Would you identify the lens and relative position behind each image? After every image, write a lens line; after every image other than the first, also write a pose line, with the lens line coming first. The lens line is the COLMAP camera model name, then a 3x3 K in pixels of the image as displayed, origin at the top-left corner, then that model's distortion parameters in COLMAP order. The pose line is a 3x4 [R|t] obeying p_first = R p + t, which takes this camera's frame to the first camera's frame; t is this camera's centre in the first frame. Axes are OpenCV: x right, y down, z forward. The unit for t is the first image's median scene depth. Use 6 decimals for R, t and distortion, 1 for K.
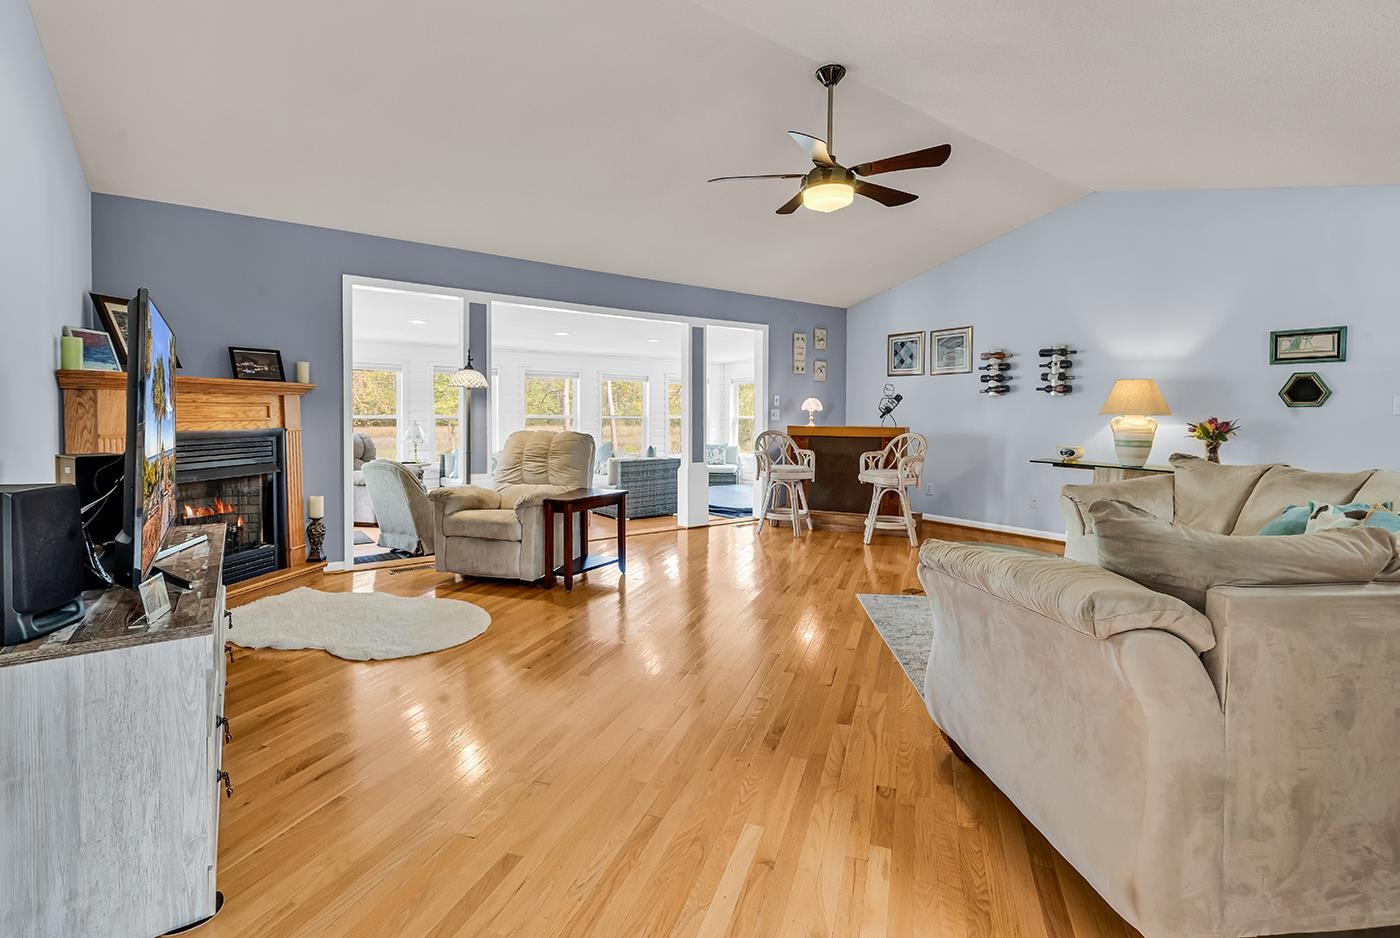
lens RADIAL K [[639.1, 0, 704.5], [0, 639.1, 416.7], [0, 0, 1]] dist [0.011813, 0.000219]
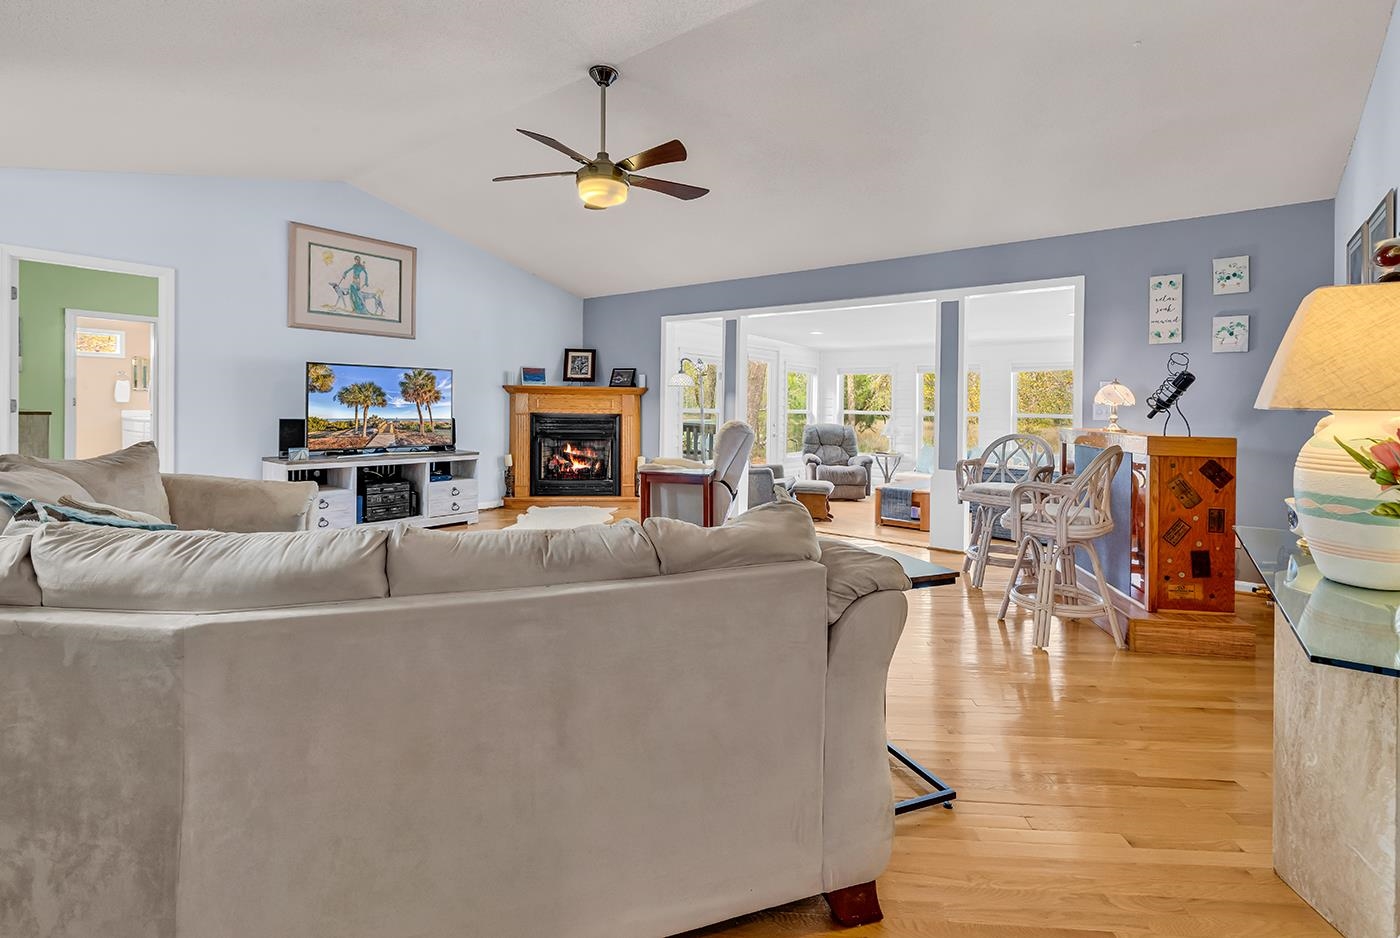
lens RADIAL K [[639.1, 0, 729.6], [0, 639.1, 441.3], [0, 0, 1]] dist [0.011813, 0.000219]
pose [[0.277990, 0.050828, -0.959238, 0.755178], [-0.019643, 0.998691, 0.047226, 0.003157], [0.960383, 0.005714, 0.278625, 0.557322]]
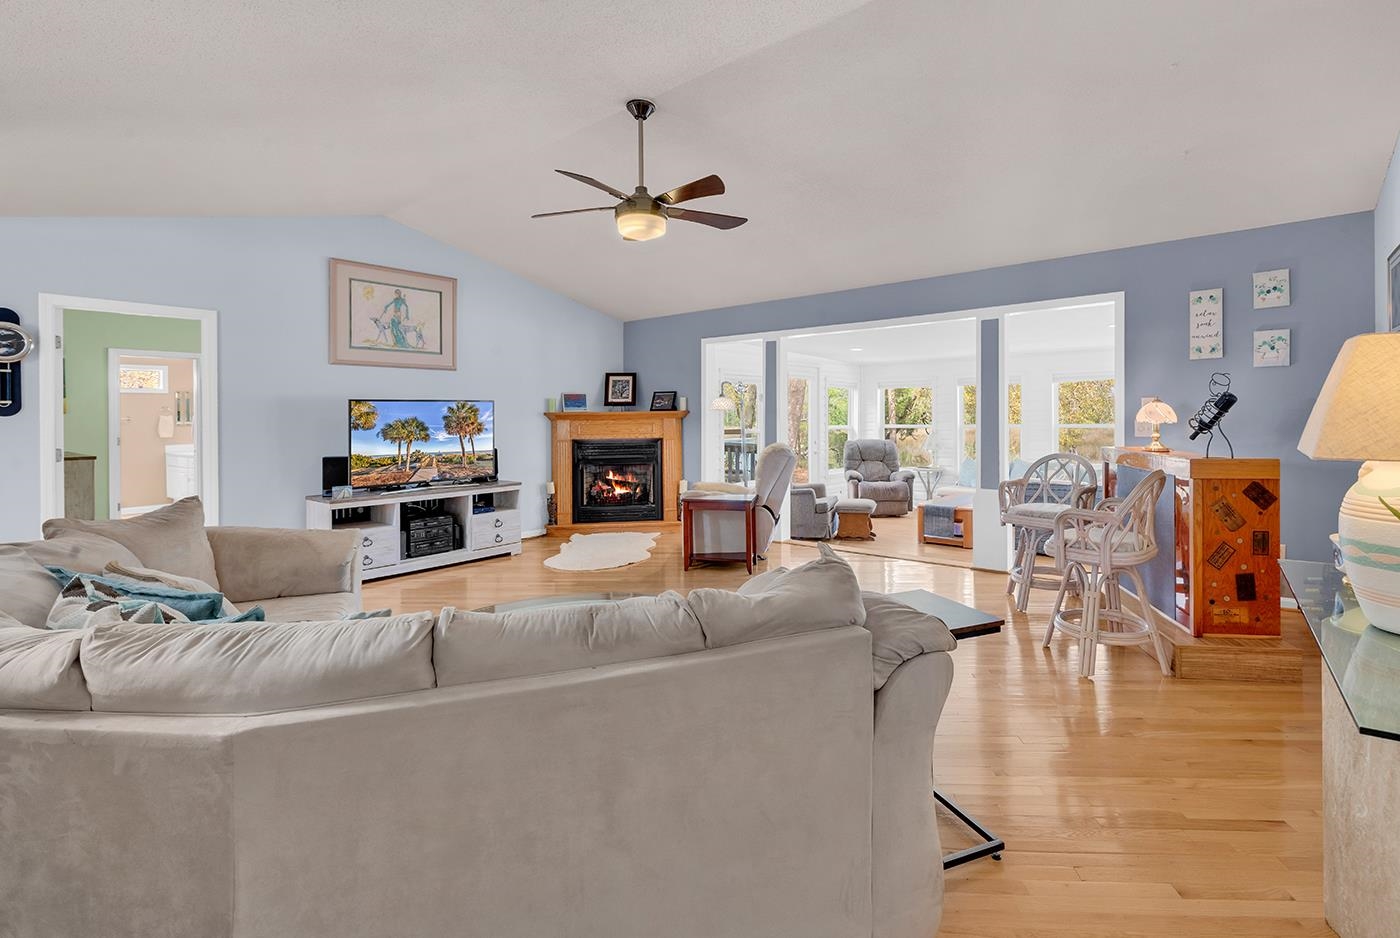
lens RADIAL K [[639.1, 0, 769.2], [0, 639.1, 460.3], [0, 0, 1]] dist [0.011813, 0.000219]
pose [[0.275500, 0.044871, -0.960253, 0.755089], [-0.003934, 0.998954, 0.045551, 0.000708], [0.961293, -0.008772, 0.275388, 0.557264]]
